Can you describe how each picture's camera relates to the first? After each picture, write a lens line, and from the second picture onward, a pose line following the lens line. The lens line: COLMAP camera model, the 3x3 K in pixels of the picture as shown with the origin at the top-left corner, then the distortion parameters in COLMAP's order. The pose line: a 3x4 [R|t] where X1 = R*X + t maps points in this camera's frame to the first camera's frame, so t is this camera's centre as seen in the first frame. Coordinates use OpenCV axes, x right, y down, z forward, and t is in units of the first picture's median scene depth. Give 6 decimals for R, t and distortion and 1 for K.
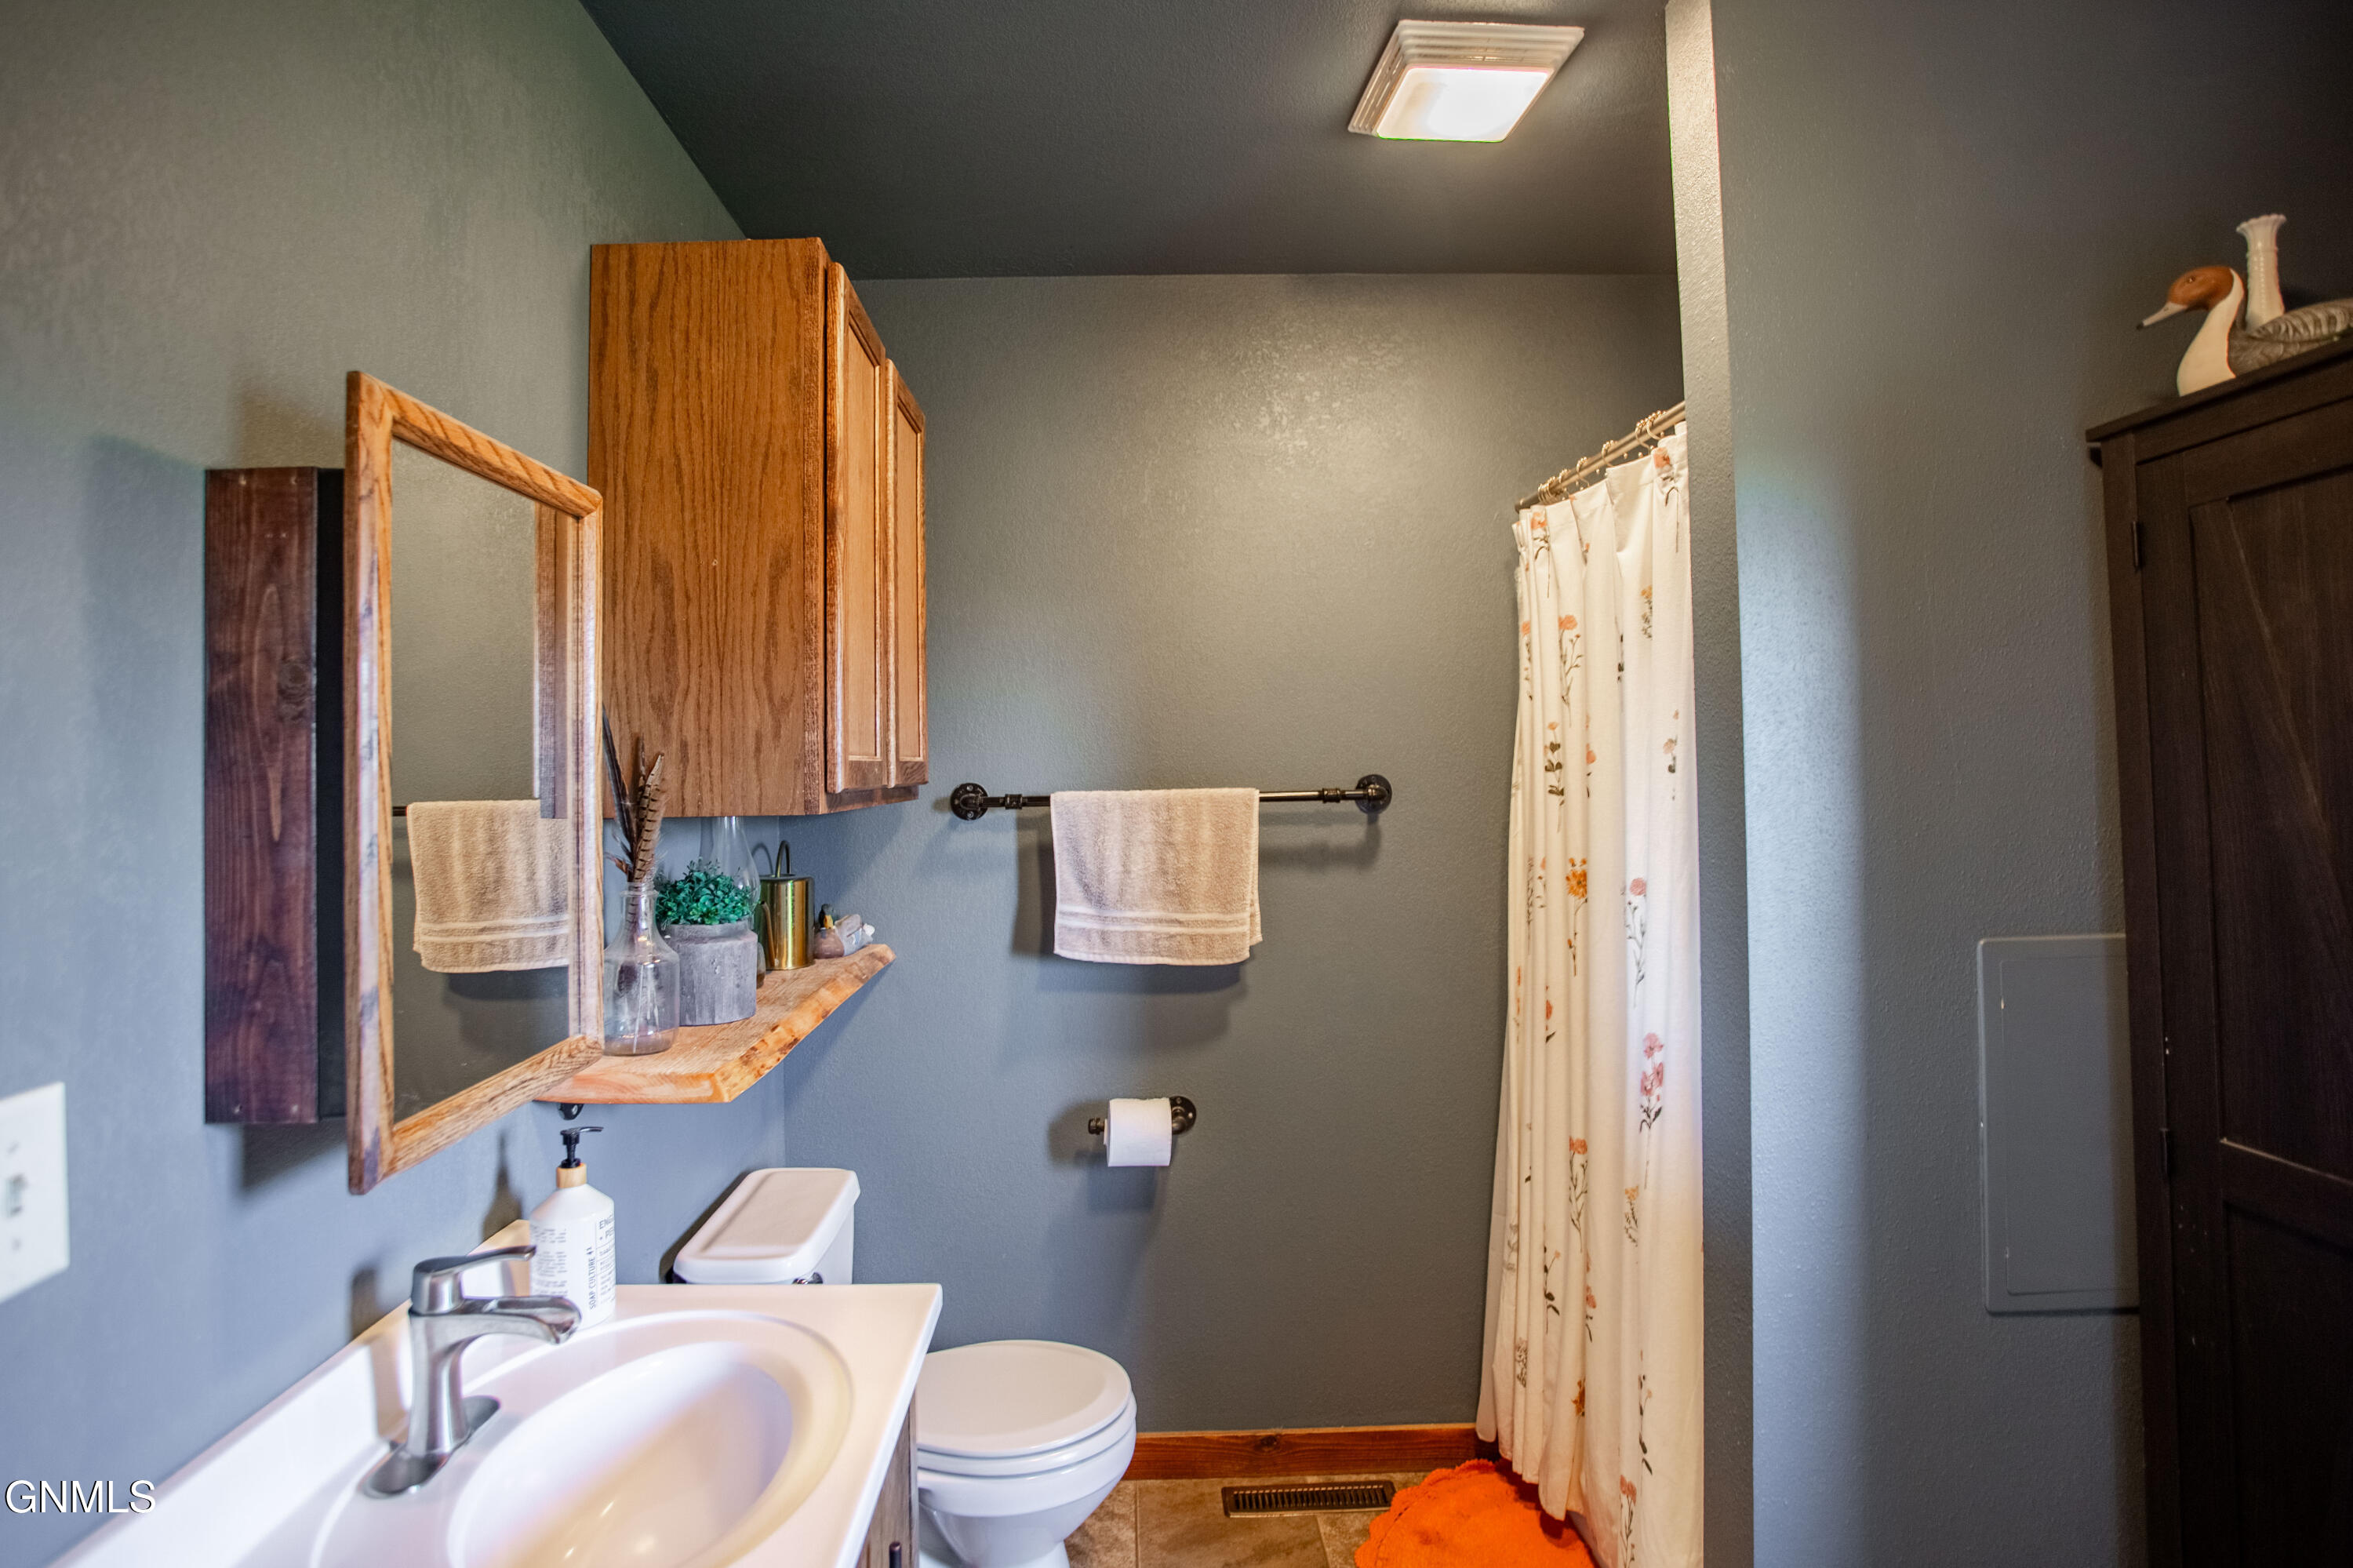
lens RADIAL K [[1205.6, 0, 1168.5], [0, 1205.6, 719.8], [0, 0, 1]] dist [-0.071303, 0.030970]
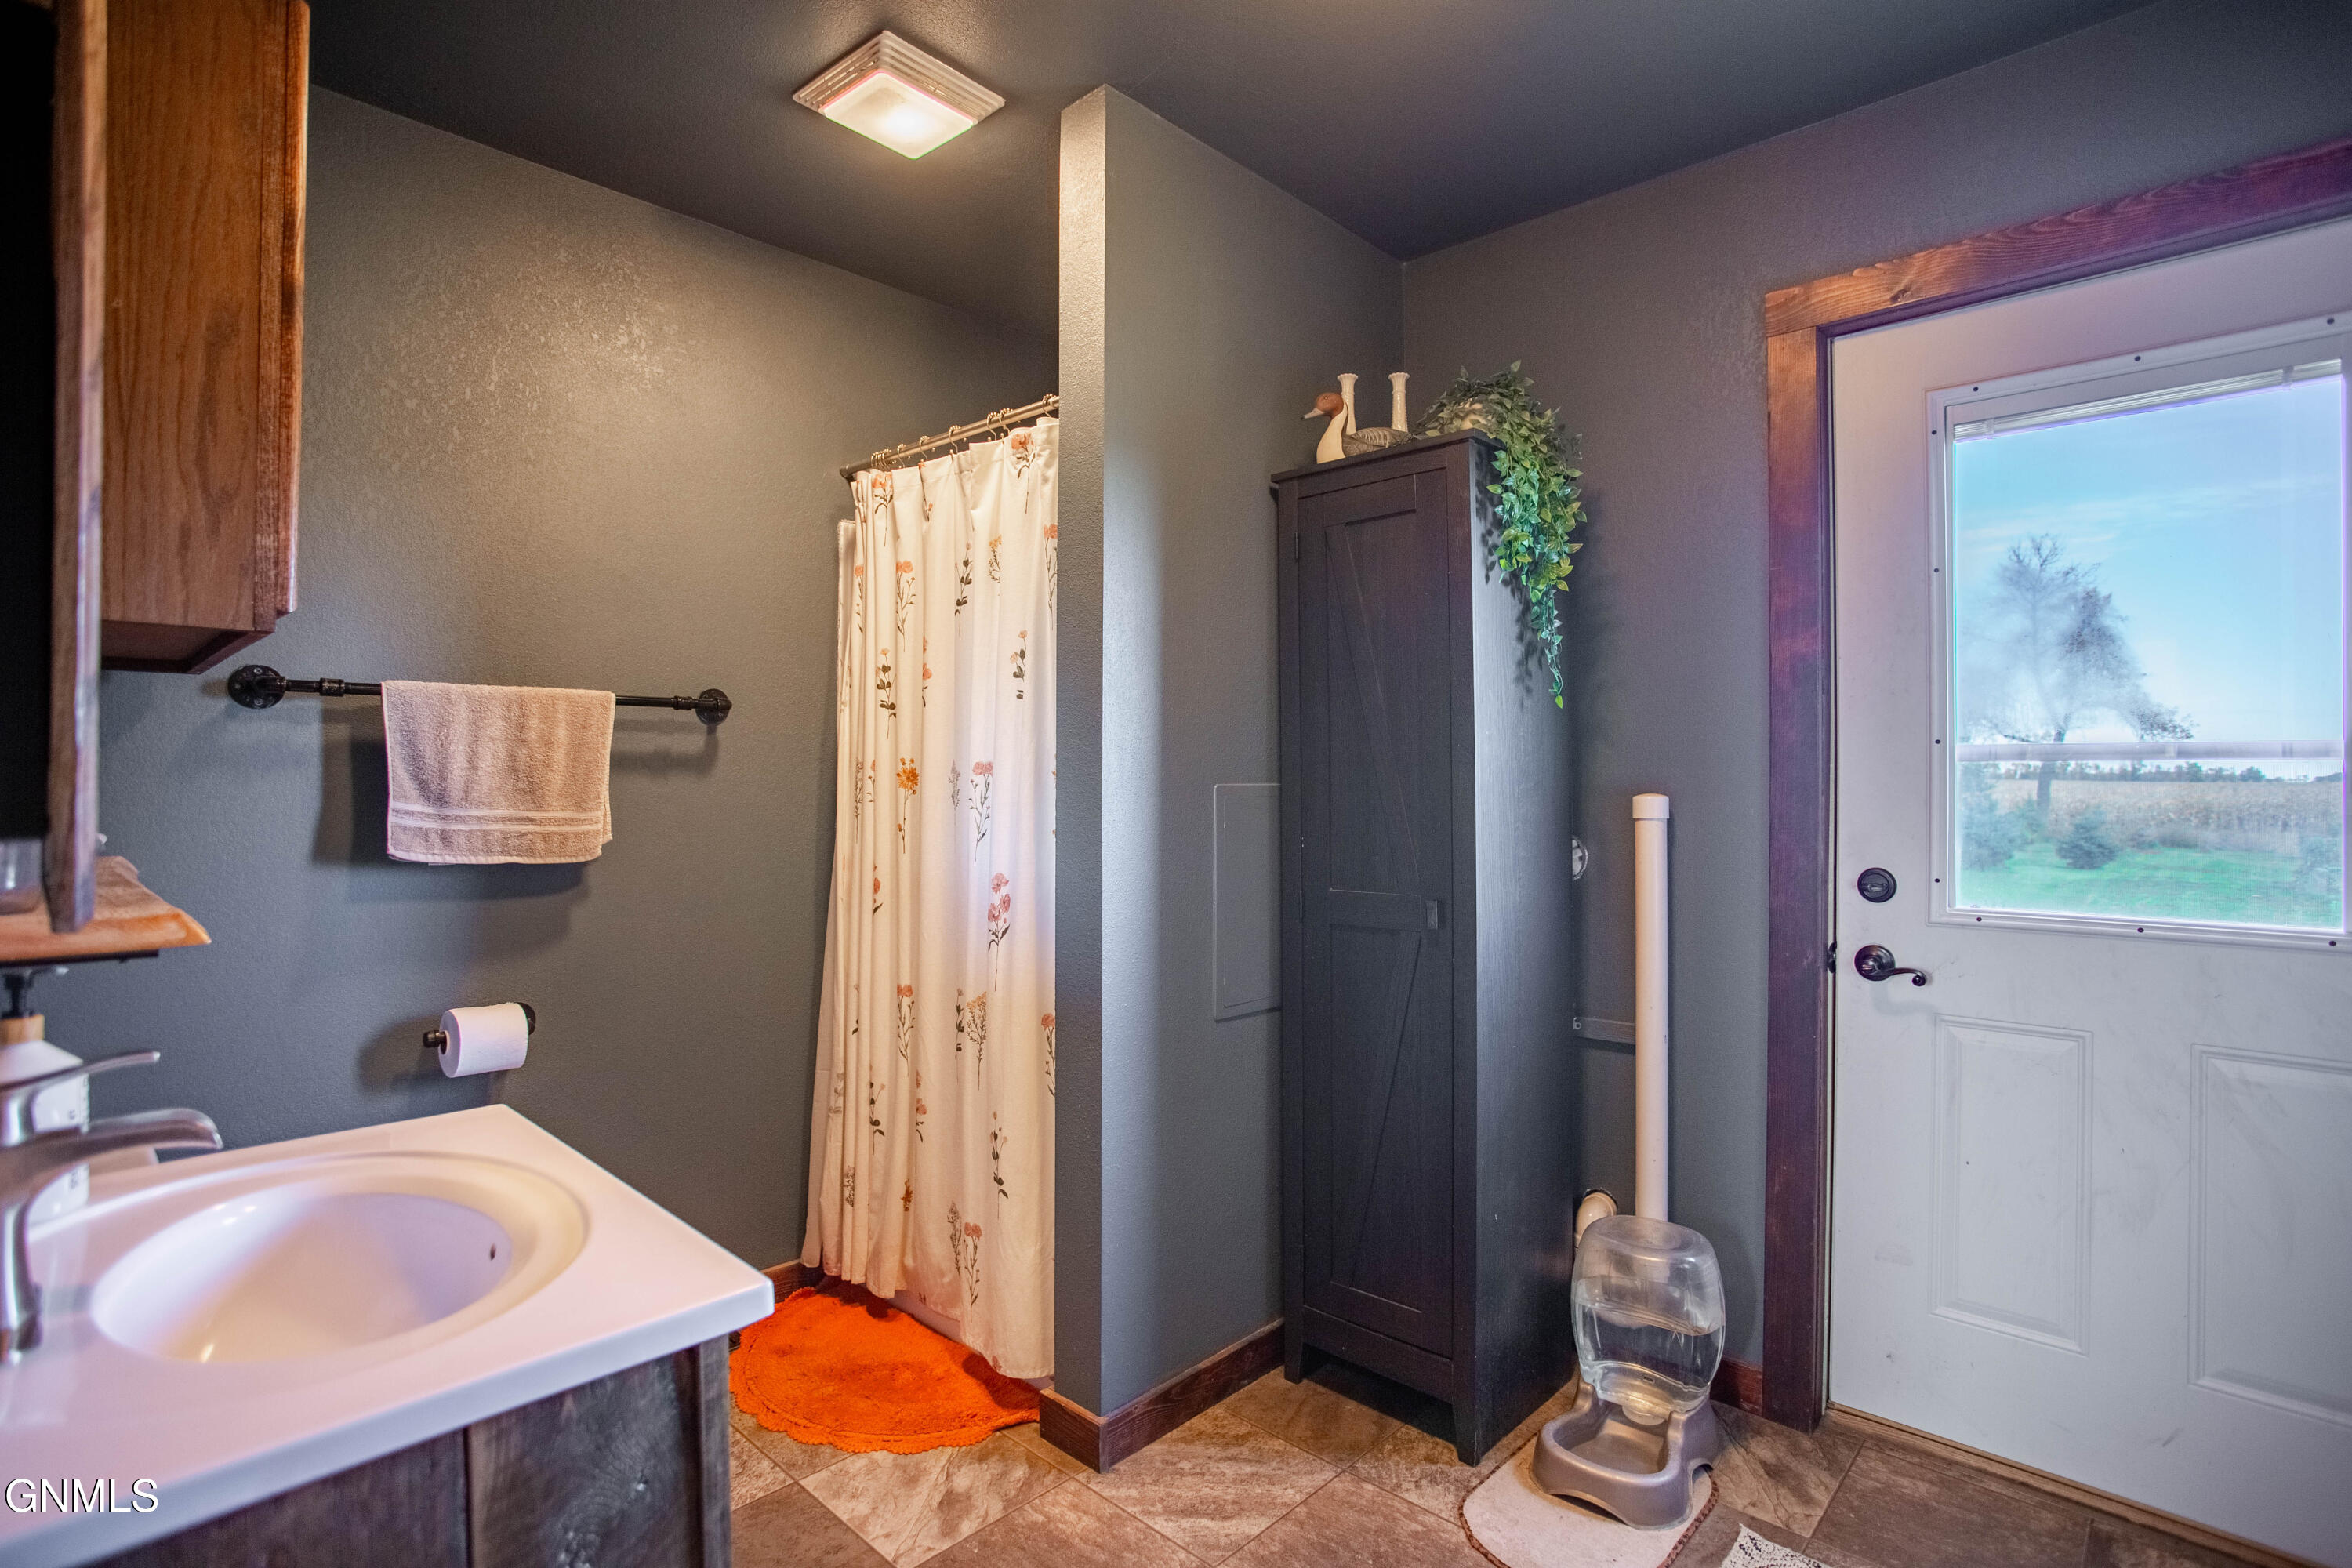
lens RADIAL K [[1139.0, 0, 1189.6], [0, 1139.0, 771.3], [0, 0, 1]] dist [-0.070316, 0.030984]
pose [[0.695461, 0.020134, 0.718281, -0.289986], [-0.034287, 0.999399, 0.005183, 0.110930], [-0.717745, -0.028232, 0.695734, -0.024314]]
